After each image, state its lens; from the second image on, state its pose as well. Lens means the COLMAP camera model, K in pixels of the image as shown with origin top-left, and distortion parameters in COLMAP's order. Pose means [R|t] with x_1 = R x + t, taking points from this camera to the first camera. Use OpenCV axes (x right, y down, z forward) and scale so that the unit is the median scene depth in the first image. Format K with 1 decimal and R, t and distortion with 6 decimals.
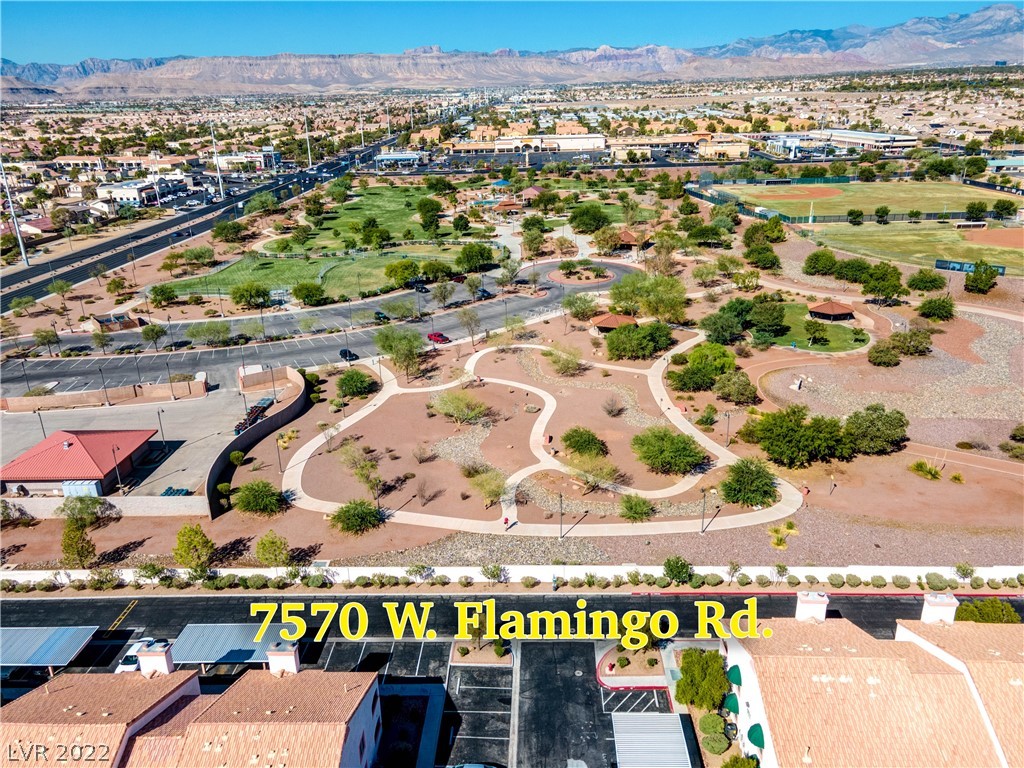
lens RADIAL K [[755.0, 0, 508.7], [0, 755.0, 383.1], [0, 0, 1]] dist [0.017324, 0.041492]
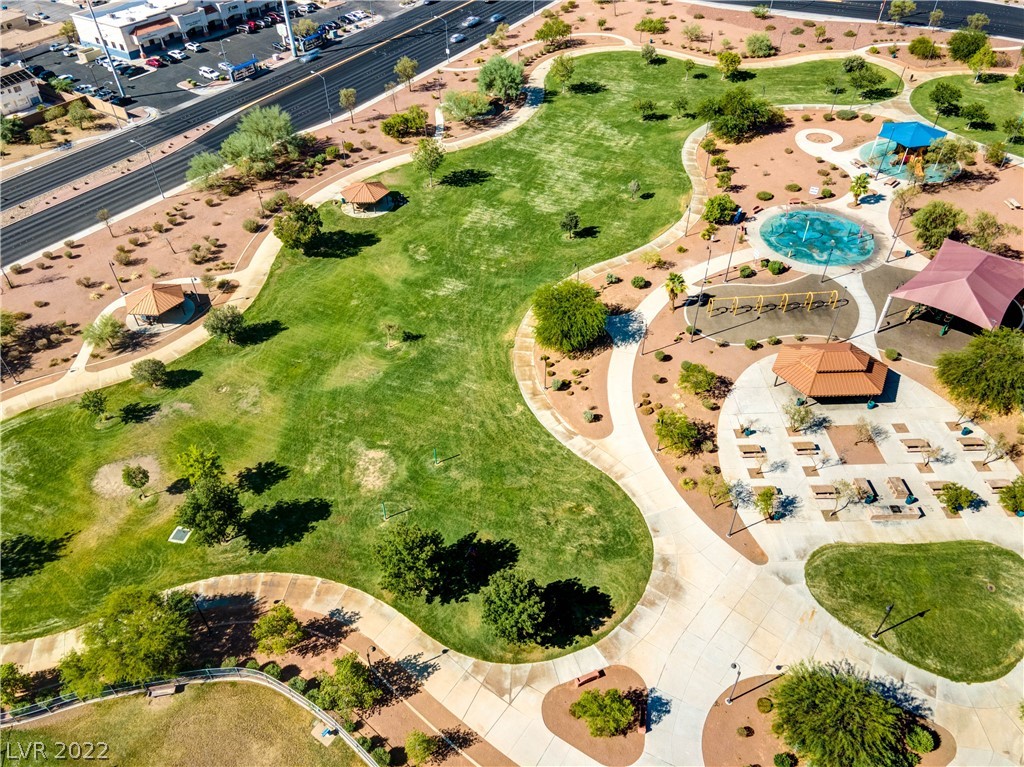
lens RADIAL K [[742.0, 0, 511.4], [0, 742.0, 388.1], [0, 0, 1]] dist [0.022187, 0.036865]
pose [[0.866581, 0.336447, -0.368566, -0.000776], [-0.179492, 0.899268, 0.398874, -0.310046], [0.465639, -0.279502, 0.839678, 0.686841]]
